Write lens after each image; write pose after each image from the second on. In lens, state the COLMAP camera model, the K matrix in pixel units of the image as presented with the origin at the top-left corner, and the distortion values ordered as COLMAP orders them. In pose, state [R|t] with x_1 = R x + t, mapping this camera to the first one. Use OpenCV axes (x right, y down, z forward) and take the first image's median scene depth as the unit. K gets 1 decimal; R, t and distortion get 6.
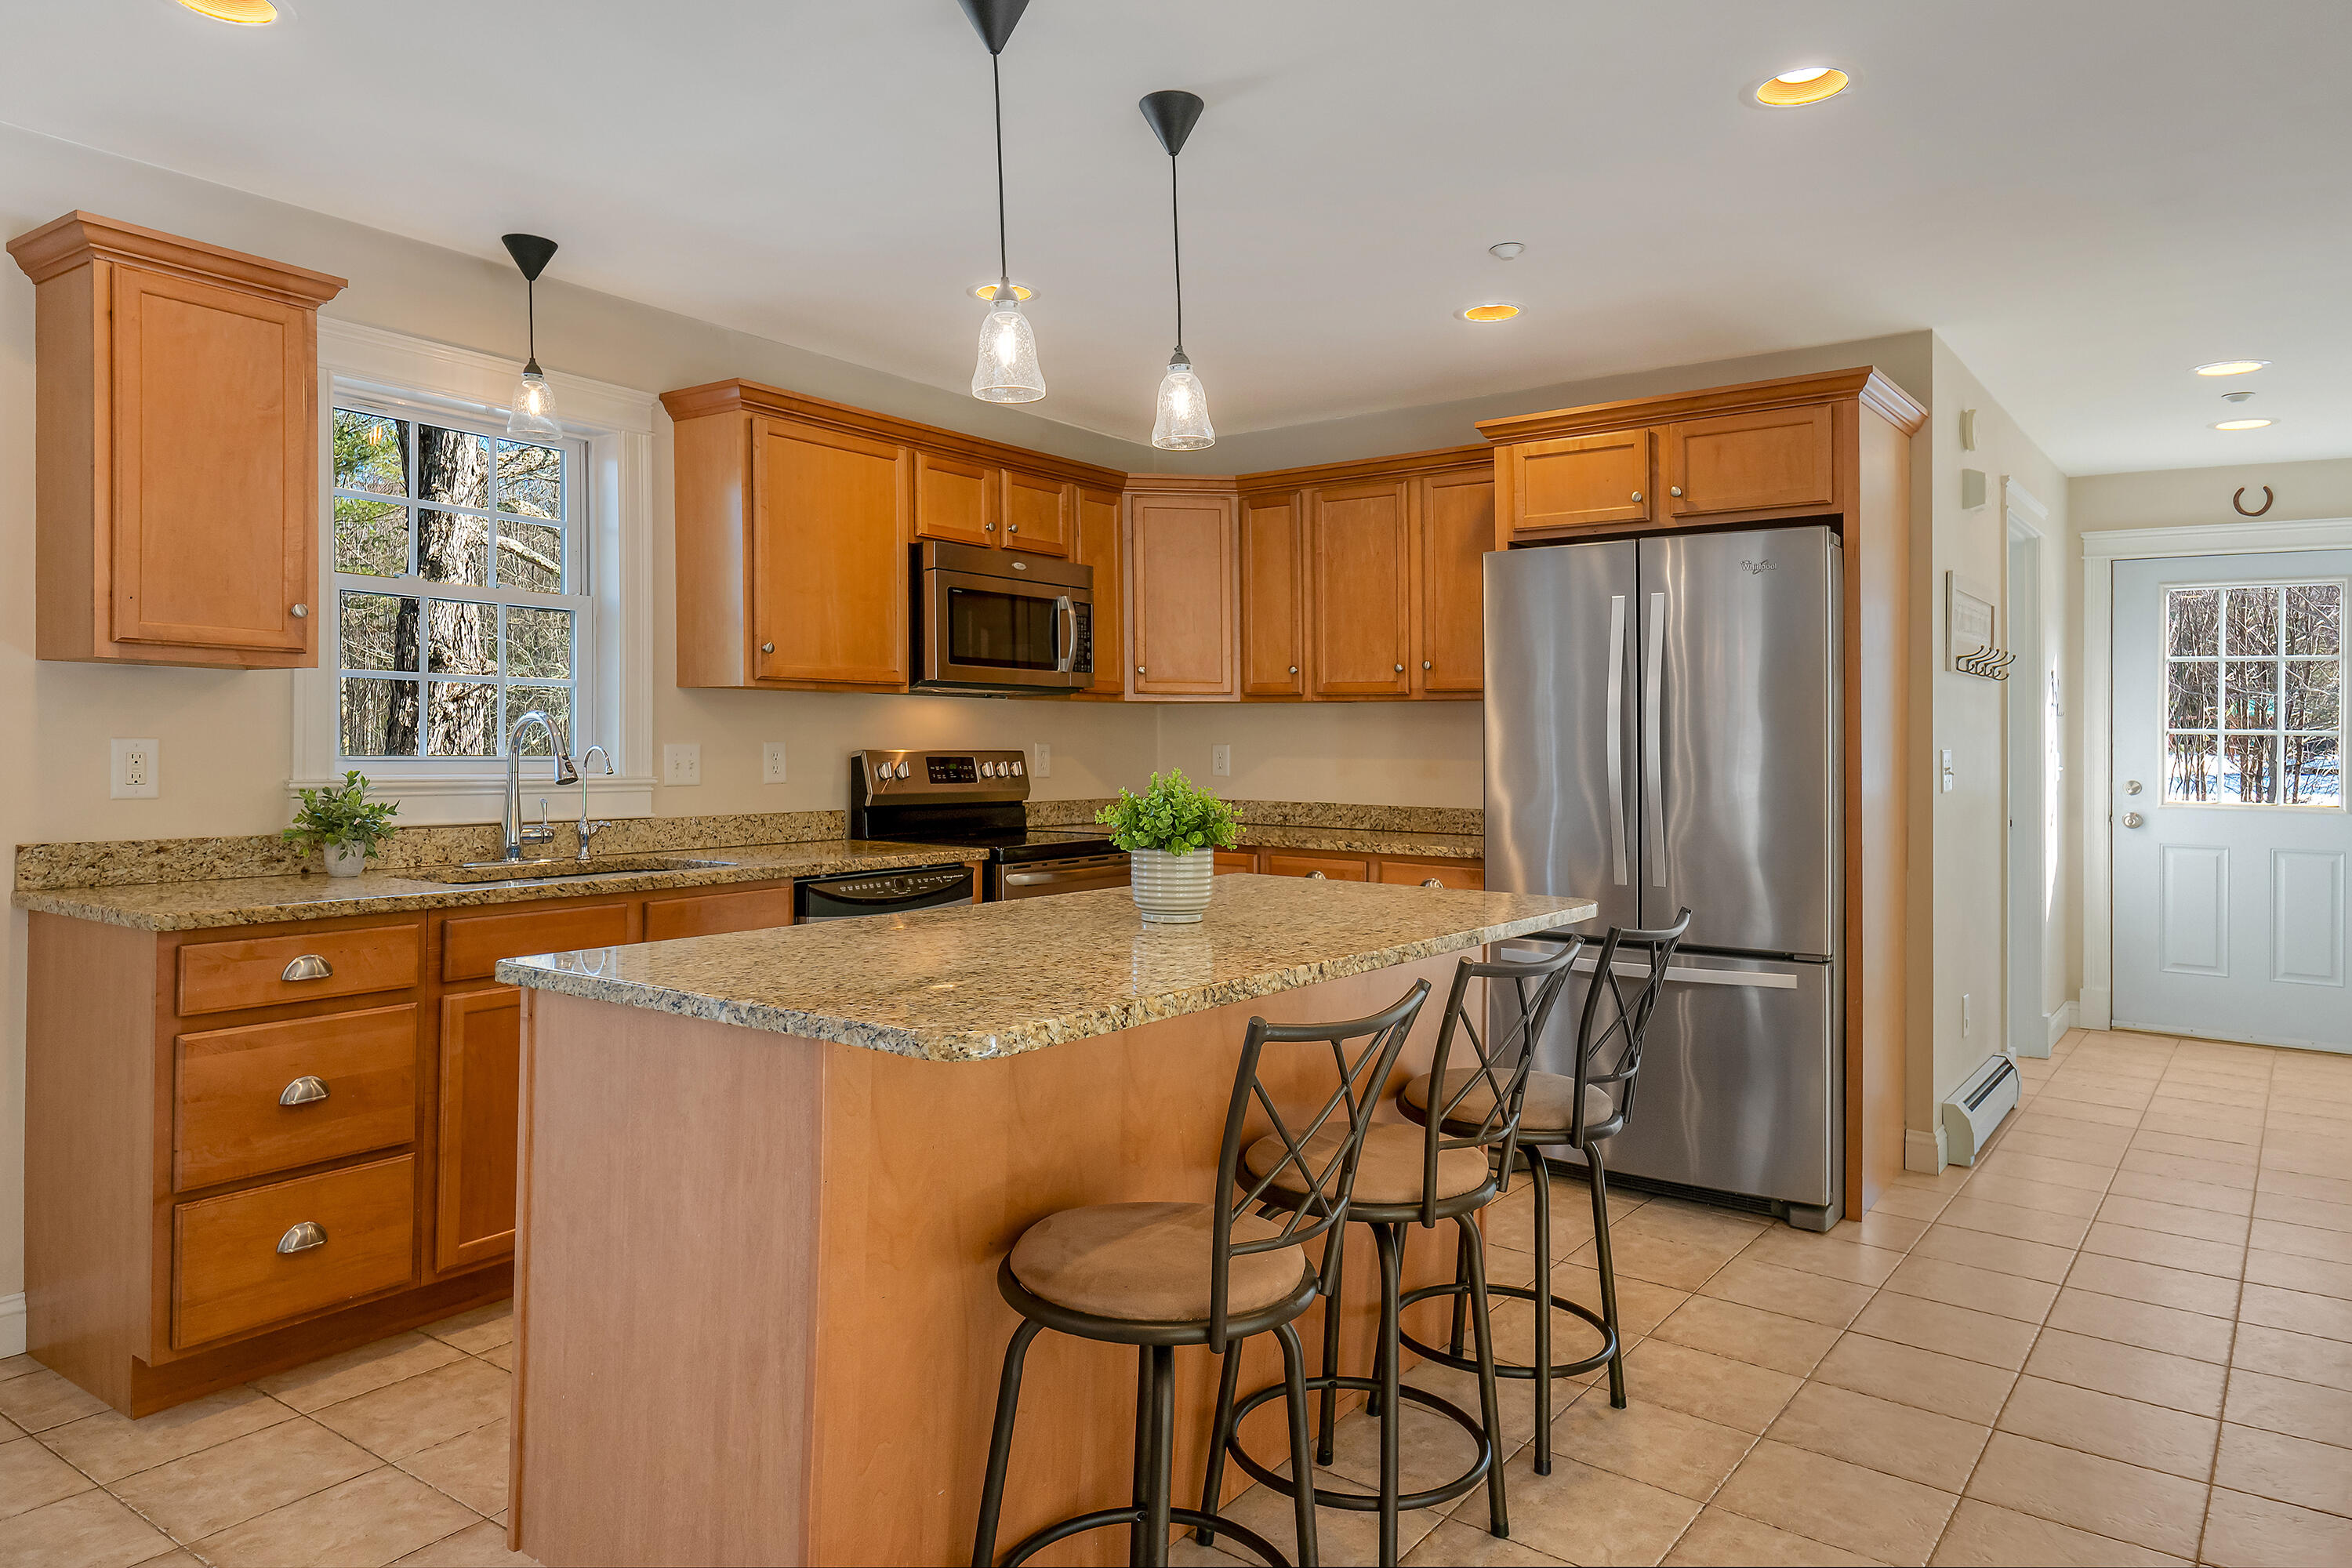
lens RADIAL K [[1530.3, 0, 1176.6], [0, 1530.3, 740.3], [0, 0, 1]] dist [0.063475, 0.000550]
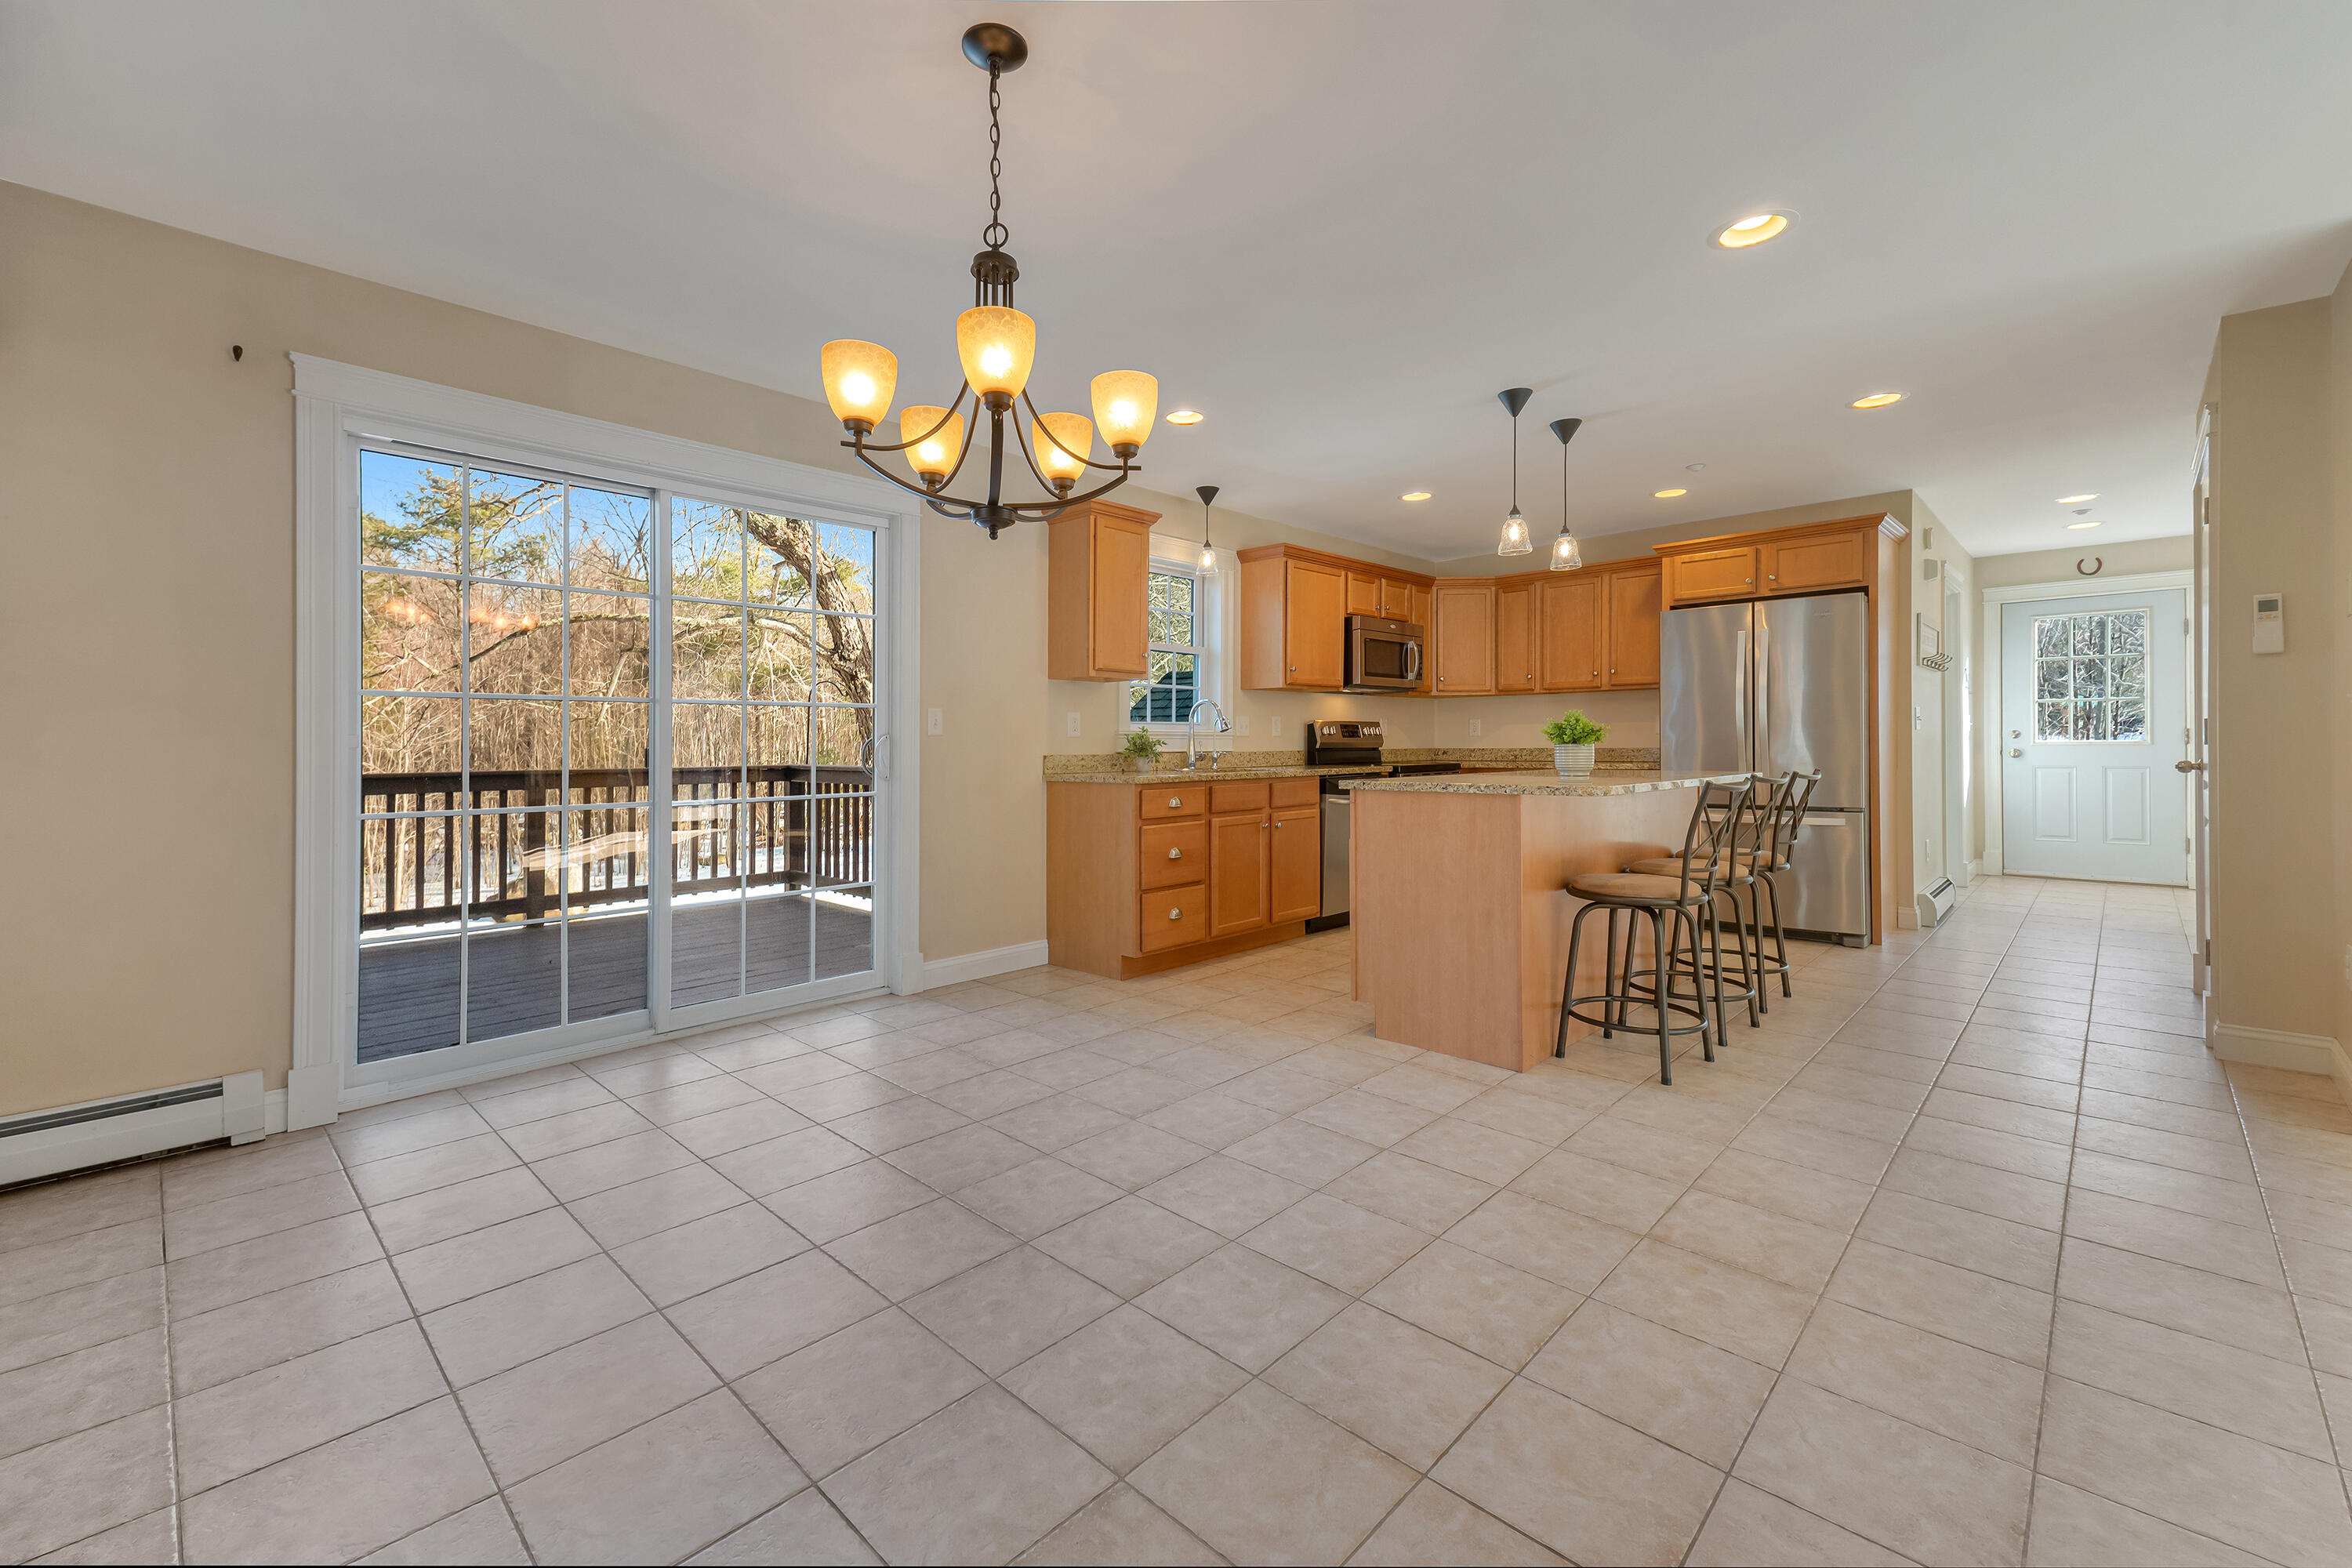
lens RADIAL K [[967.0, 0, 1160.1], [0, 967.0, 745.3], [0, 0, 1]] dist [0.034672, -0.000196]
pose [[0.989729, -0.013747, -0.142294, -0.250673], [0.014472, 0.999887, 0.004064, 0.034759], [0.142222, -0.006082, 0.989816, -0.327176]]
